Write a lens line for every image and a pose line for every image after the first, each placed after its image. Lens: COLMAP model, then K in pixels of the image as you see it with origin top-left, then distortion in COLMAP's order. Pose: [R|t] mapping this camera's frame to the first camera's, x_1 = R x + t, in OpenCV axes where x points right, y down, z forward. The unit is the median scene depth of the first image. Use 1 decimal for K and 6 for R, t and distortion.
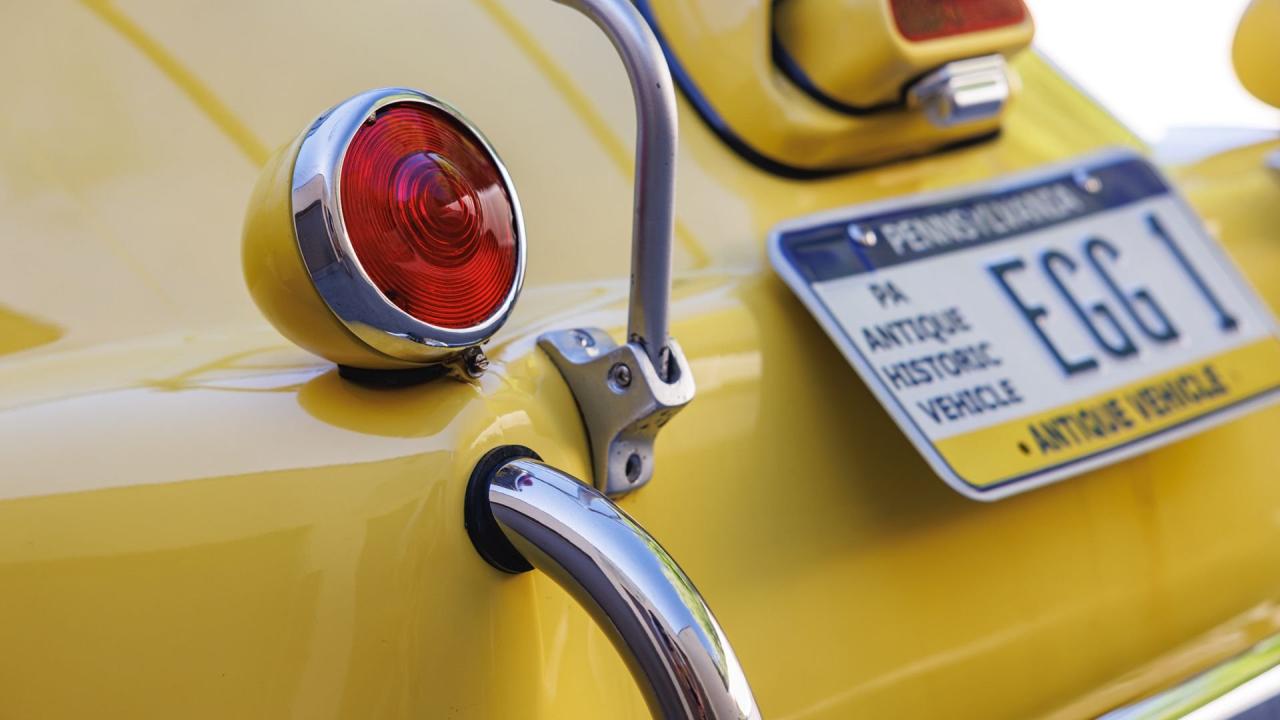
lens RADIAL K [[2924.3, 0, 640.0], [0, 2924.3, 360.0], [0, 0, 1]] dist [0.010513, -0.038606]
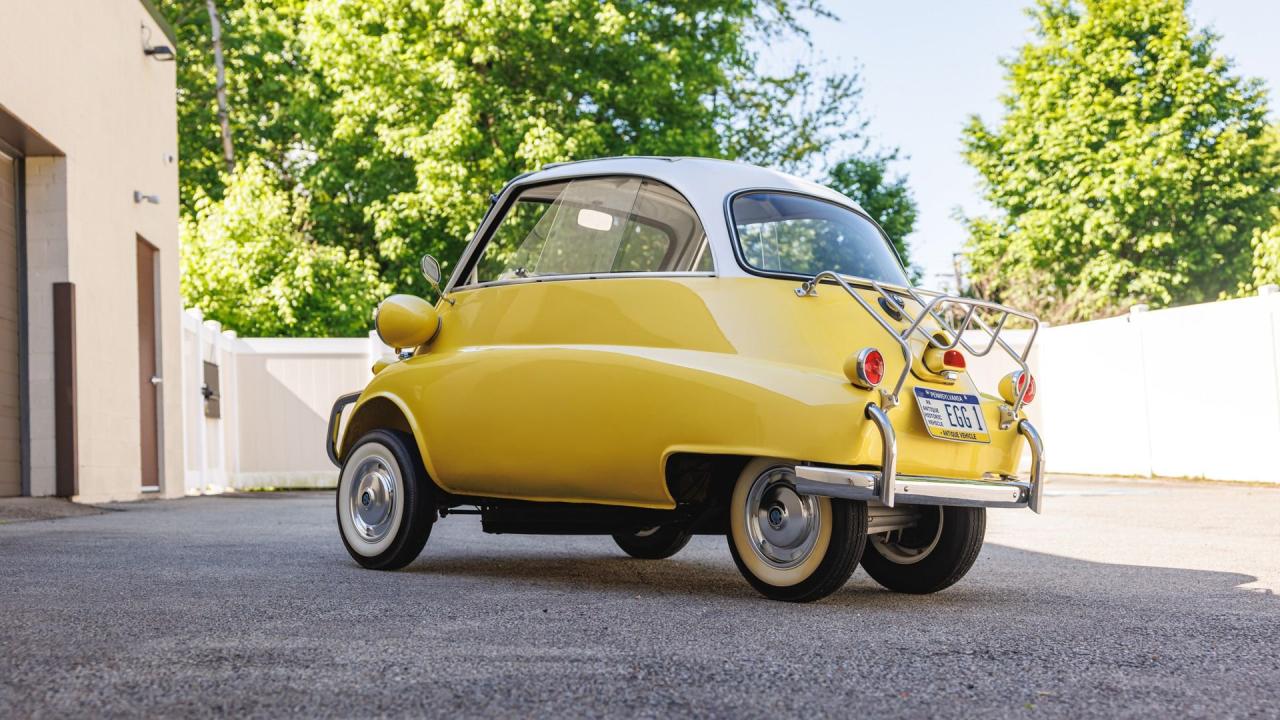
lens RADIAL K [[2924.3, 0, 640.0], [0, 2924.3, 360.0], [0, 0, 1]] dist [0.010513, -0.038606]
pose [[0.946615, 0.322316, 0.005726, -0.573807], [-0.321485, 0.945190, -0.057122, 0.455255], [-0.023823, 0.052232, 0.998351, -5.326896]]
